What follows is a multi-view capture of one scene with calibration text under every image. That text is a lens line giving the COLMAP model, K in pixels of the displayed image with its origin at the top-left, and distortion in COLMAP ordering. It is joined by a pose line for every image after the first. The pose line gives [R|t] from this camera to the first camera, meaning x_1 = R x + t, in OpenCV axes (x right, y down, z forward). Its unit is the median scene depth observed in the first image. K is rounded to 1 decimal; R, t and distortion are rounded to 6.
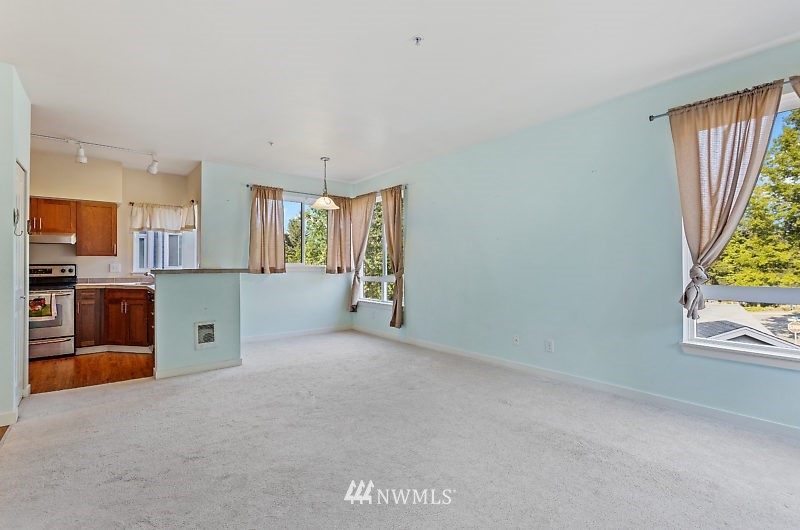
lens RADIAL K [[380.4, 0, 399.0], [0, 380.4, 262.1], [0, 0, 1]] dist [0.002223, 0.000496]
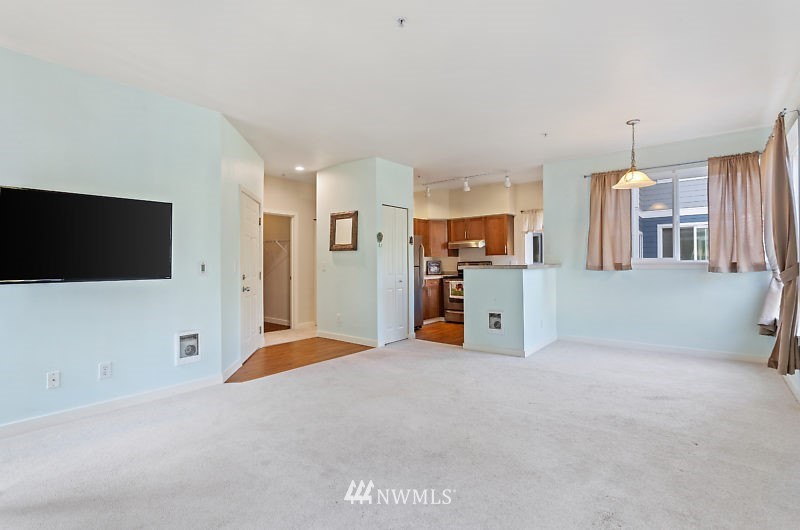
lens RADIAL K [[383.9, 0, 400.2], [0, 383.9, 266.1], [0, 0, 1]] dist [-0.000295, 0.000284]
pose [[0.226083, 0.006551, -0.974086, 0.419204], [0.018500, 0.999768, 0.011018, 0.001141], [0.973932, -0.020512, 0.225910, 0.335151]]
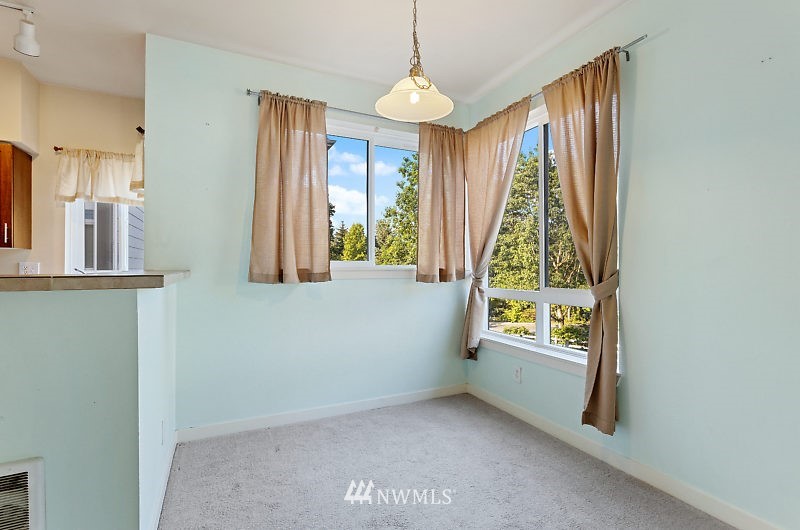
lens RADIAL K [[383.9, 0, 400.2], [0, 383.9, 266.1], [0, 0, 1]] dist [-0.000295, 0.000284]
pose [[0.975130, -0.000022, -0.221632, -0.116694], [0.001302, 0.999983, 0.005630, 0.007188], [0.221629, -0.005778, 0.975114, 0.584445]]
